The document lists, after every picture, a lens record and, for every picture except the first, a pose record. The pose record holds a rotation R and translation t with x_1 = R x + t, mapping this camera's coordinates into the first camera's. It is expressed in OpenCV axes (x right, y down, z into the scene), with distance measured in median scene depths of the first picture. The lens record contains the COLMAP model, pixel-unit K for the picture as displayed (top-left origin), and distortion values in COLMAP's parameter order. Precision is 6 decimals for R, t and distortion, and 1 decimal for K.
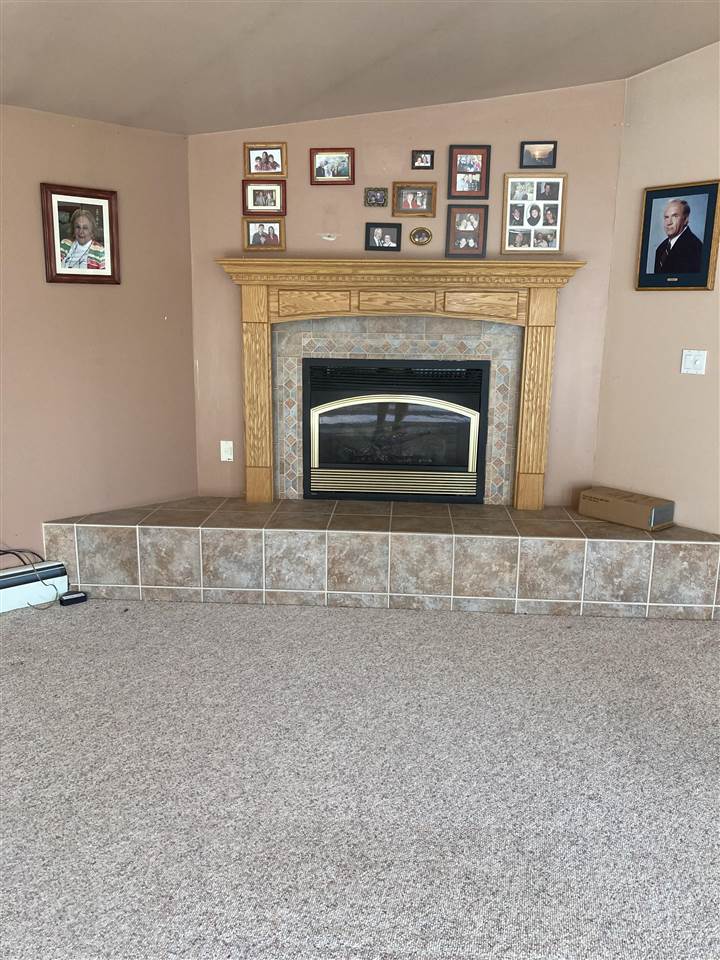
lens RADIAL K [[790.1, 0, 360.2], [0, 790.1, 513.3], [0, 0, 1]] dist [0.037397, -0.008662]
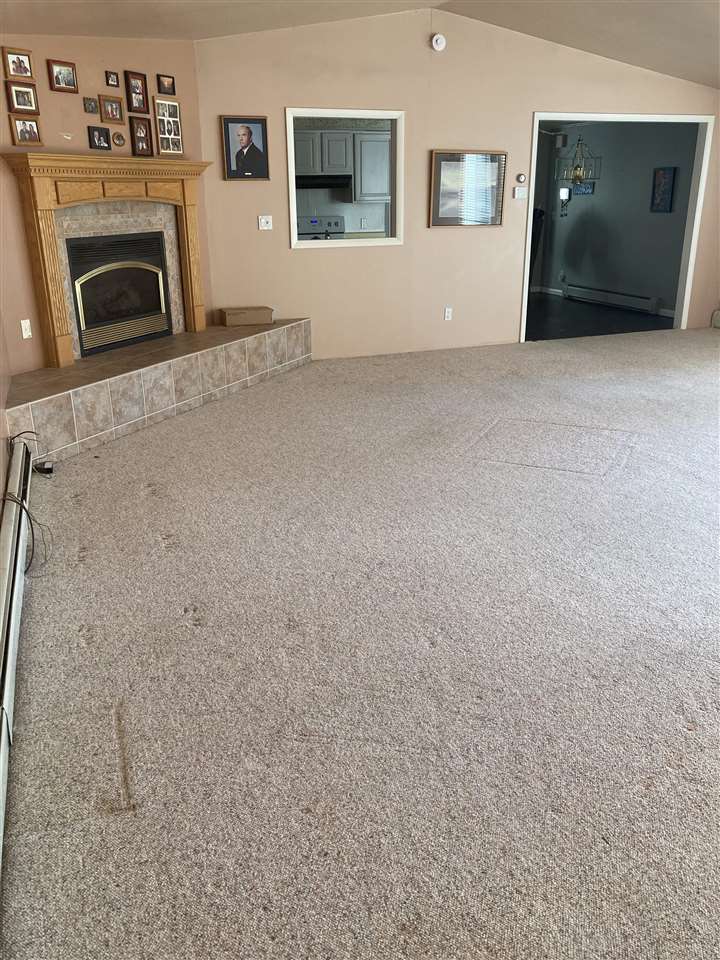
lens RADIAL K [[798.3, 0, 360.0], [0, 798.3, 480.0], [0, 0, 1]] dist [0.120888, -0.013002]
pose [[0.369496, -0.337608, 0.865733, -1.207432], [0.259190, 0.932133, 0.252880, -0.053741], [-0.892353, 0.130951, 0.431924, 0.098663]]
